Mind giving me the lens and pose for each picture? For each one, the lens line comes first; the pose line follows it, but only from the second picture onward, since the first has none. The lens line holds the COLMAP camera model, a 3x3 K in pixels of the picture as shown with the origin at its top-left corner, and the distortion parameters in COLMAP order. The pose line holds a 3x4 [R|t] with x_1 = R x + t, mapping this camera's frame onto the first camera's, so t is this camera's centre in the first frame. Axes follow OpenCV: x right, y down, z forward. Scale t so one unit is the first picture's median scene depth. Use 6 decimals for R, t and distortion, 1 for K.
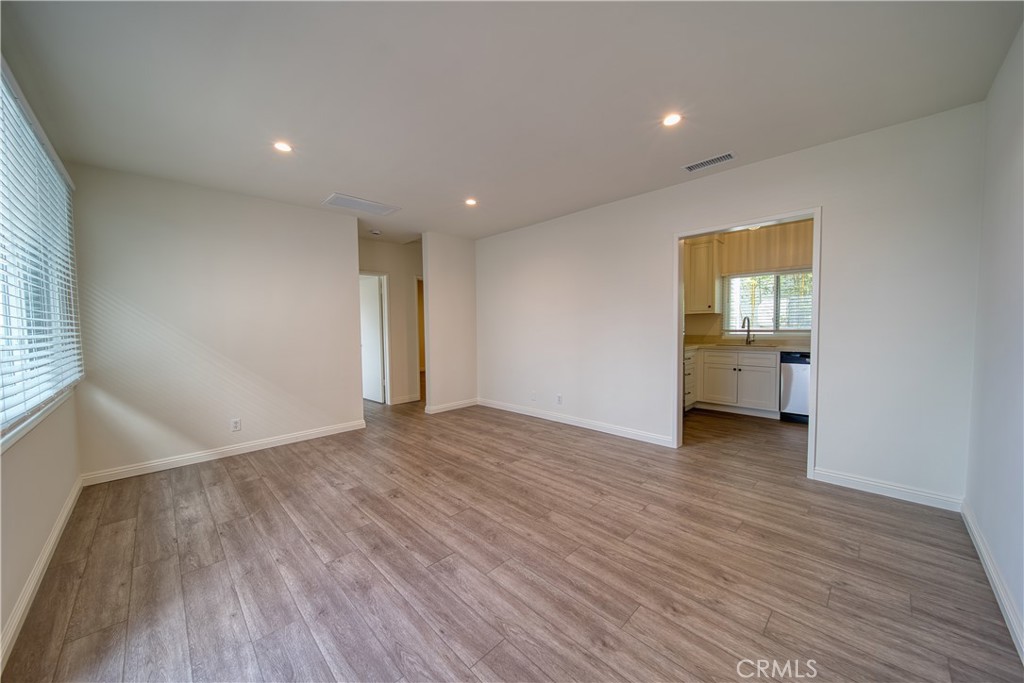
lens RADIAL K [[359.4, 0, 512.0], [0, 359.4, 341.5], [0, 0, 1]] dist [0.001608, -0.002906]
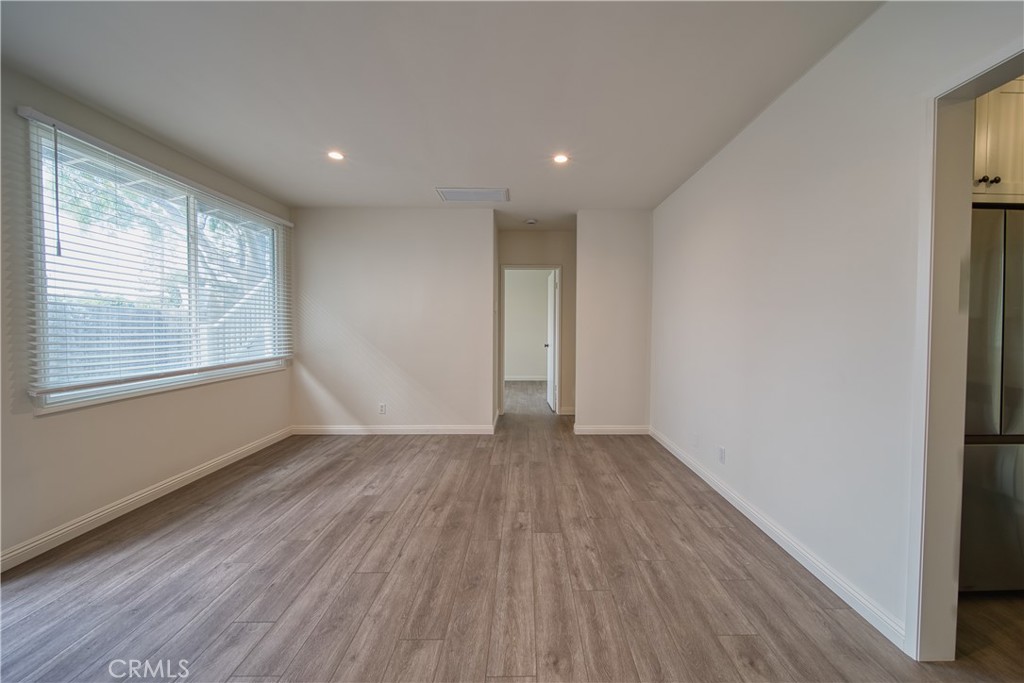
lens RADIAL K [[387.1, 0, 512.0], [0, 387.1, 341.5], [0, 0, 1]] dist [0.000732, 0.000112]
pose [[0.725087, 0.044152, -0.687240, 0.484647], [-0.044830, 0.998852, 0.016873, -0.030864], [0.687196, 0.018575, 0.726234, 0.477452]]
